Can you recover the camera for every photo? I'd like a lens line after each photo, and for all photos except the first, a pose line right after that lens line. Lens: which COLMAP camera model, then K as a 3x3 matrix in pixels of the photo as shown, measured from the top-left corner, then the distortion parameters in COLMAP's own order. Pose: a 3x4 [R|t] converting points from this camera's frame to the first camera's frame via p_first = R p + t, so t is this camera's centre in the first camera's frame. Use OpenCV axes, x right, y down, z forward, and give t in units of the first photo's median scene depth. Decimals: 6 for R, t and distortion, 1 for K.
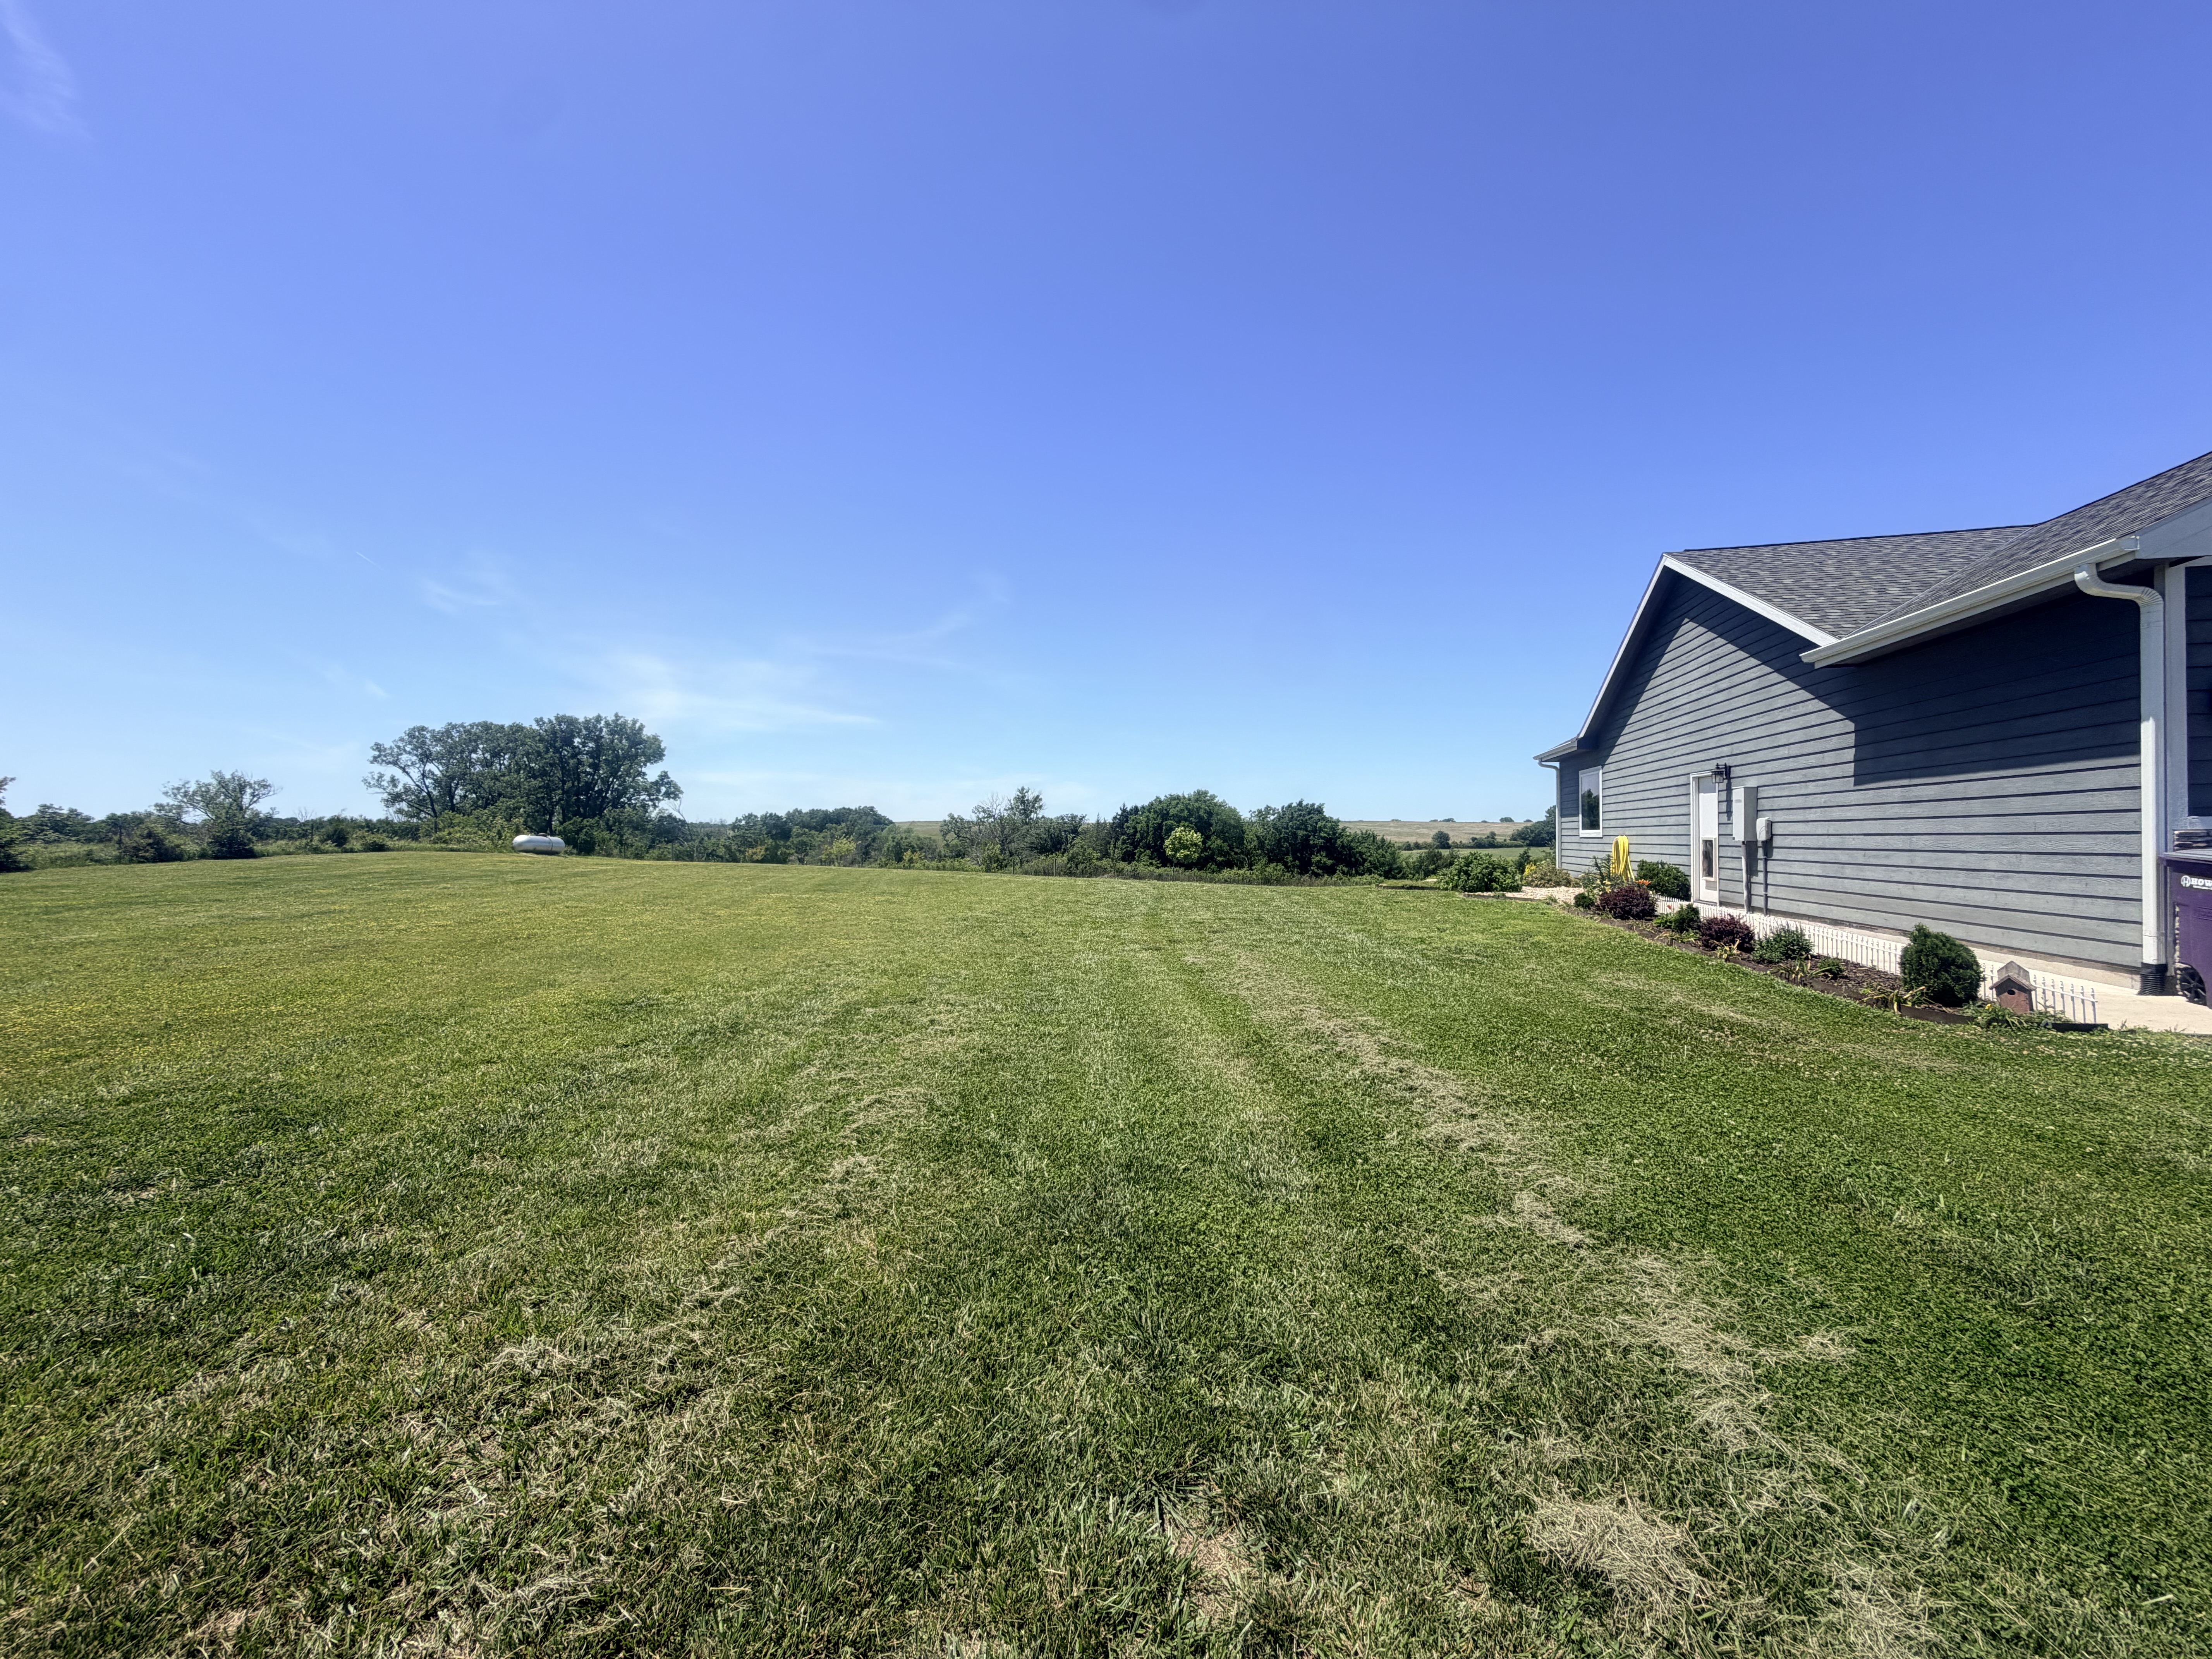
lens RADIAL K [[888.9, 0, 1106.0], [0, 888.9, 829.5], [0, 0, 1]] dist [-0.000007, -0.000020]
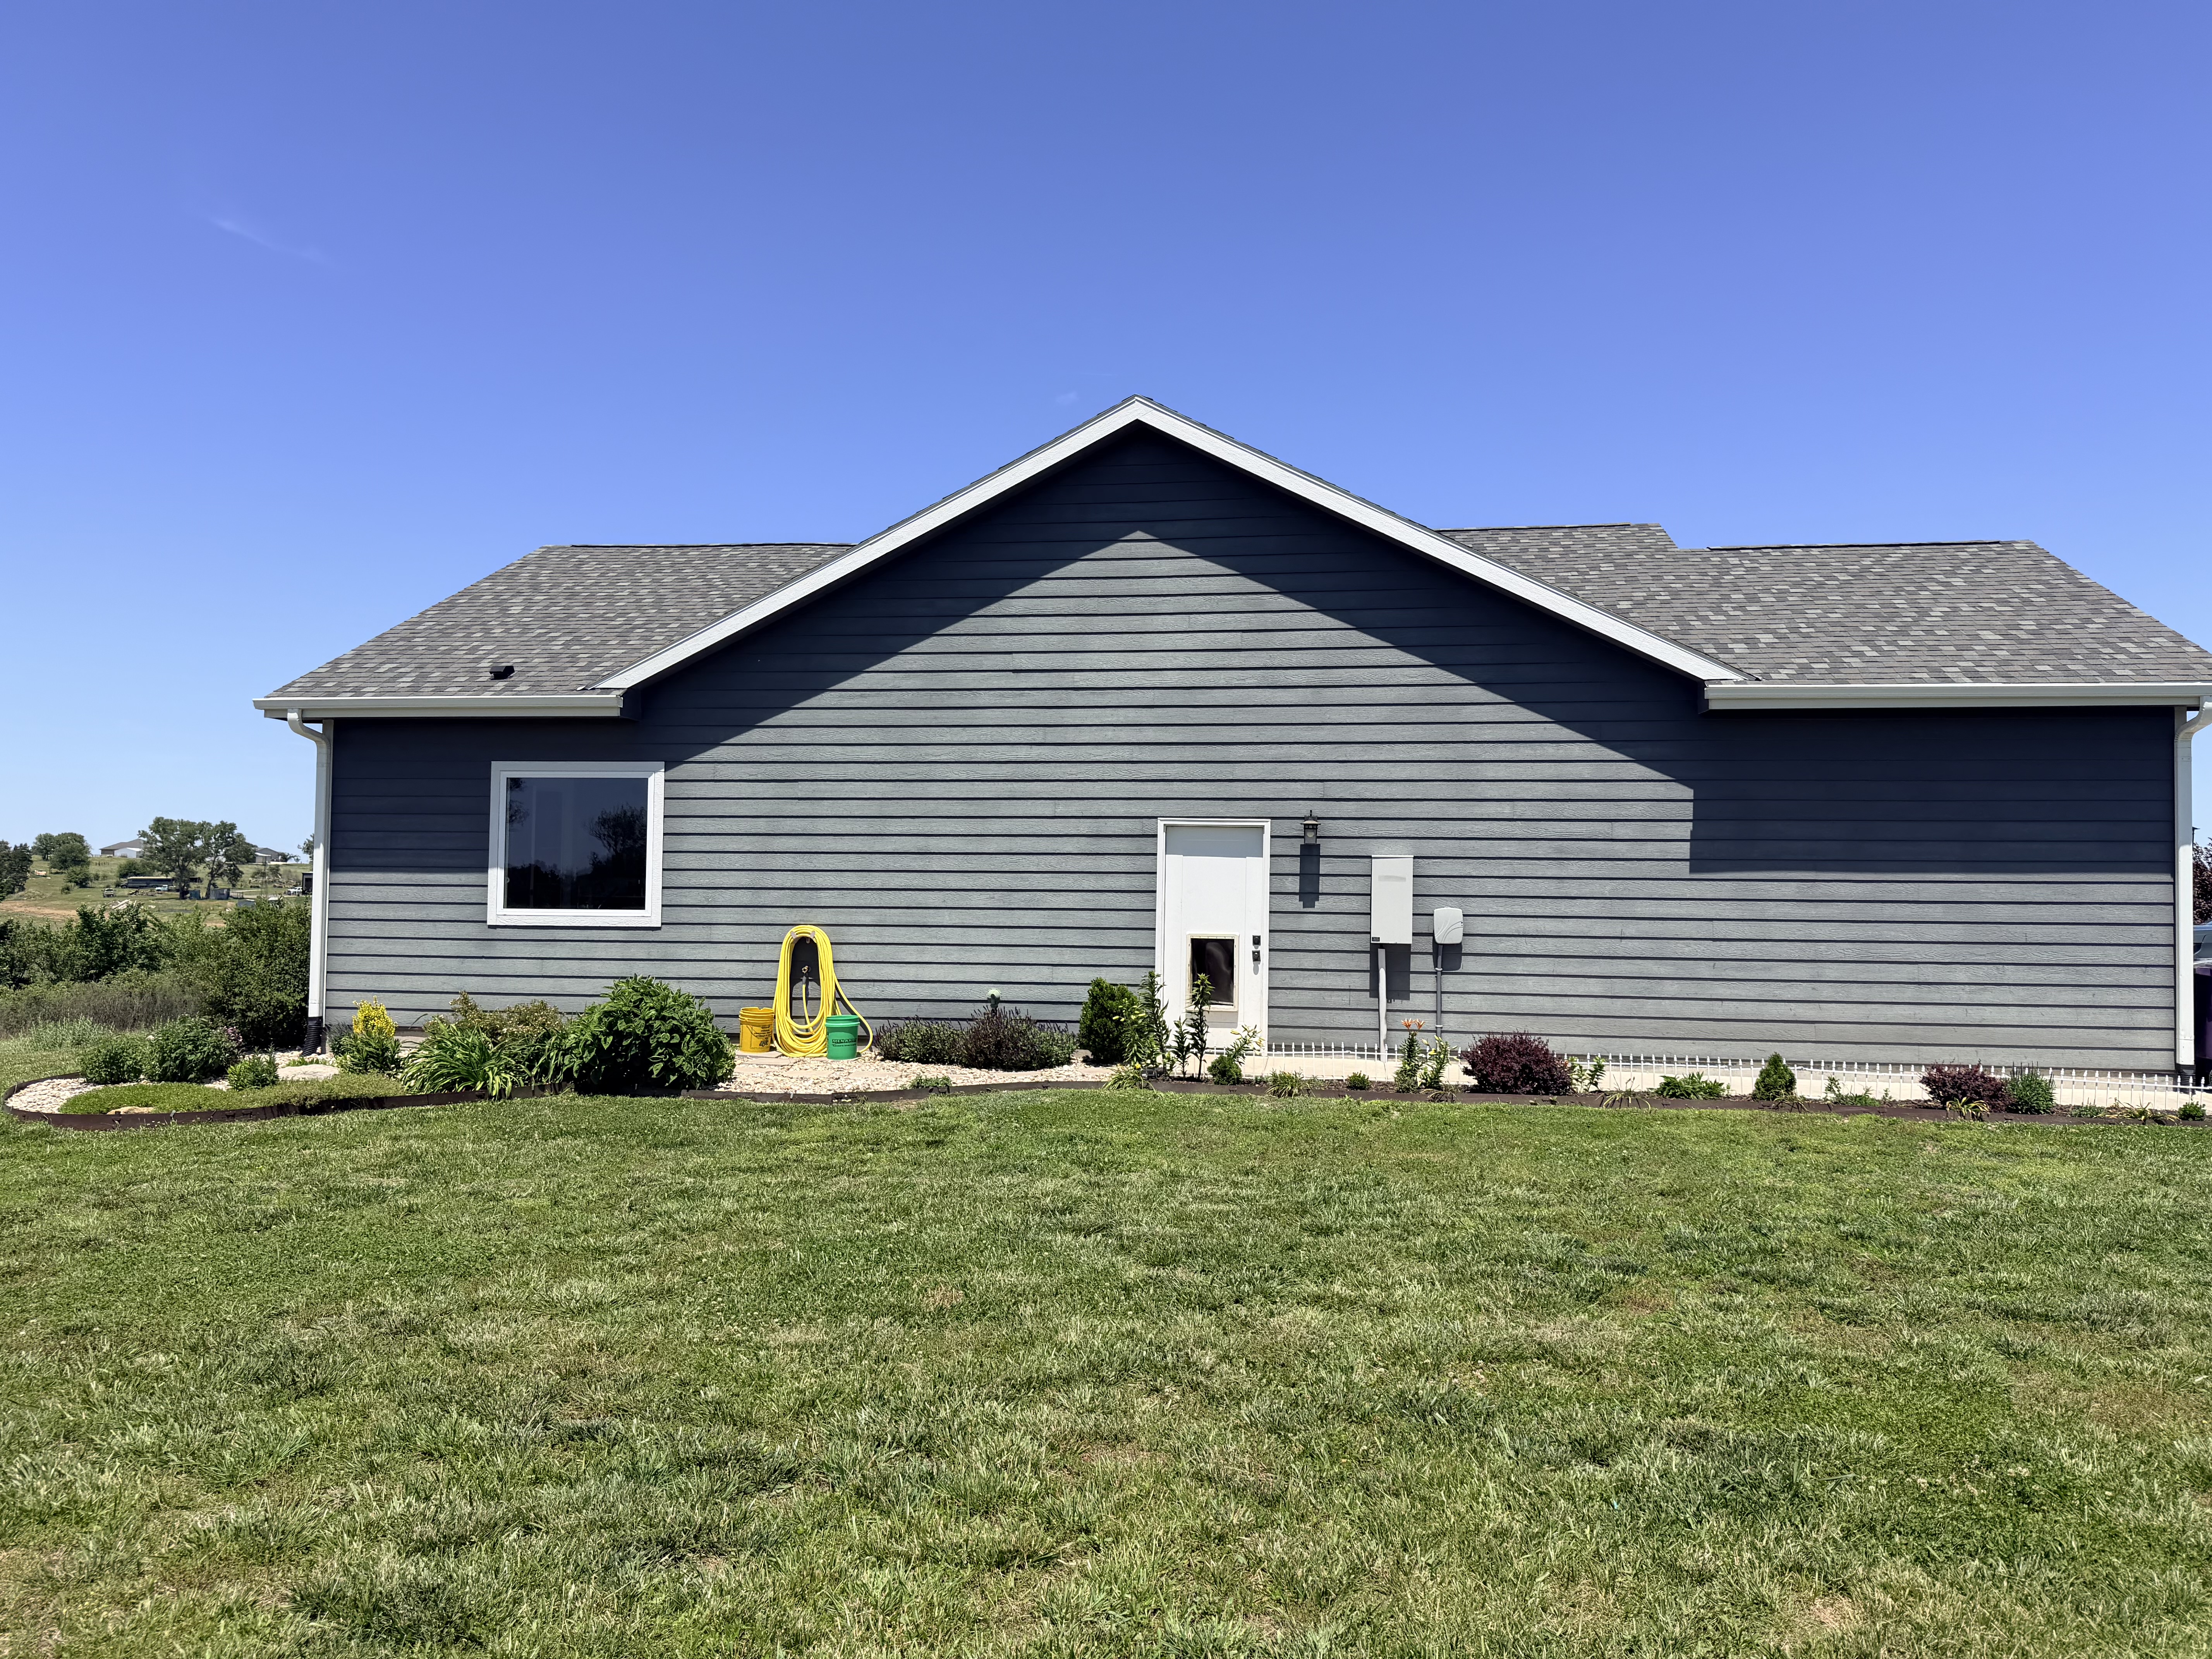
lens RADIAL K [[1550.3, 0, 1106.0], [0, 1550.3, 829.5], [0, 0, 1]] dist [0.136742, -0.213001]
pose [[-0.090324, 0.014738, 0.995803, -0.424383], [-0.016295, 0.999735, -0.016274, -0.056218], [-0.995779, -0.017696, -0.090060, 1.607281]]
